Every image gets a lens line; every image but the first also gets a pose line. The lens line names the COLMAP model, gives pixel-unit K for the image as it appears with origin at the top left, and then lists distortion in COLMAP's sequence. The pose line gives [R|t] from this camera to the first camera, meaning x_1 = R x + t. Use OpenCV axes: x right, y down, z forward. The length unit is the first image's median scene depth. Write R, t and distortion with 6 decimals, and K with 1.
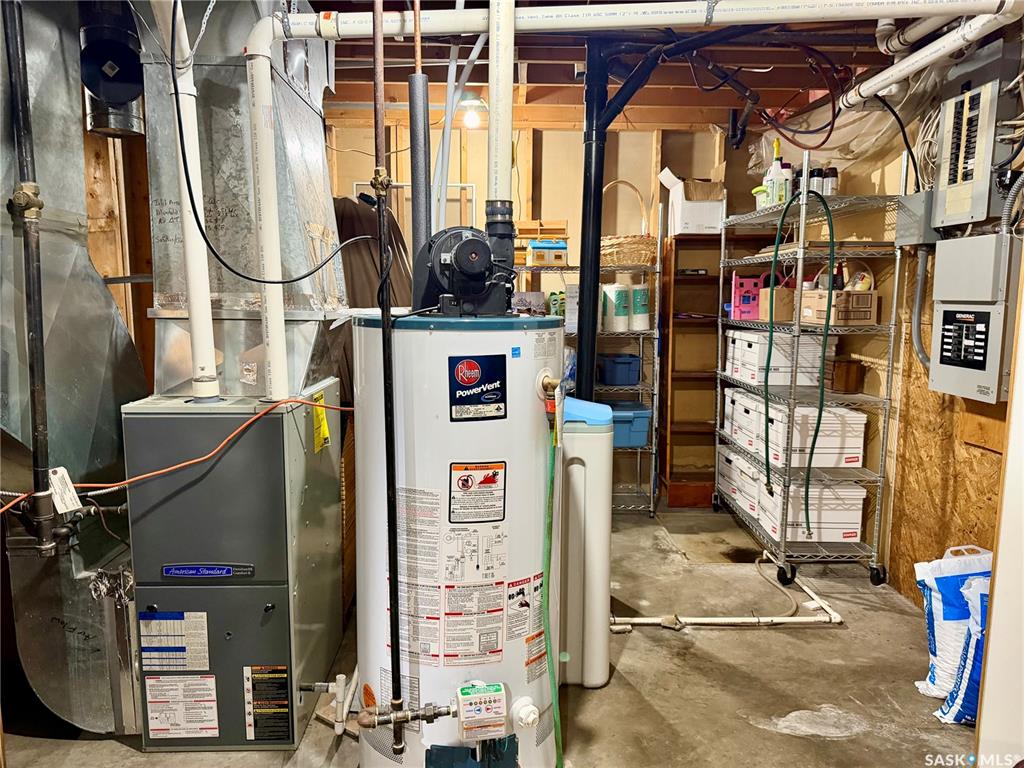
lens RADIAL K [[742.3, 0, 514.0], [0, 742.3, 386.2], [0, 0, 1]] dist [0.036853, -0.002474]
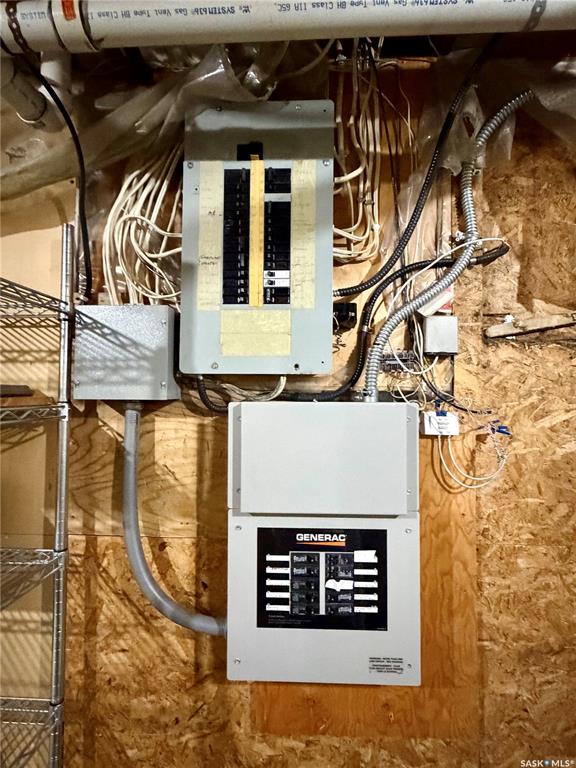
lens RADIAL K [[400.4, 0, 289.7], [0, 400.4, 379.5], [0, 0, 1]] dist [-0.000795, -0.002605]
pose [[0.065655, 0.031337, 0.997350, 0.290014], [0.121656, 0.991799, -0.039171, -0.200831], [-0.990399, 0.123905, 0.061304, 0.981467]]
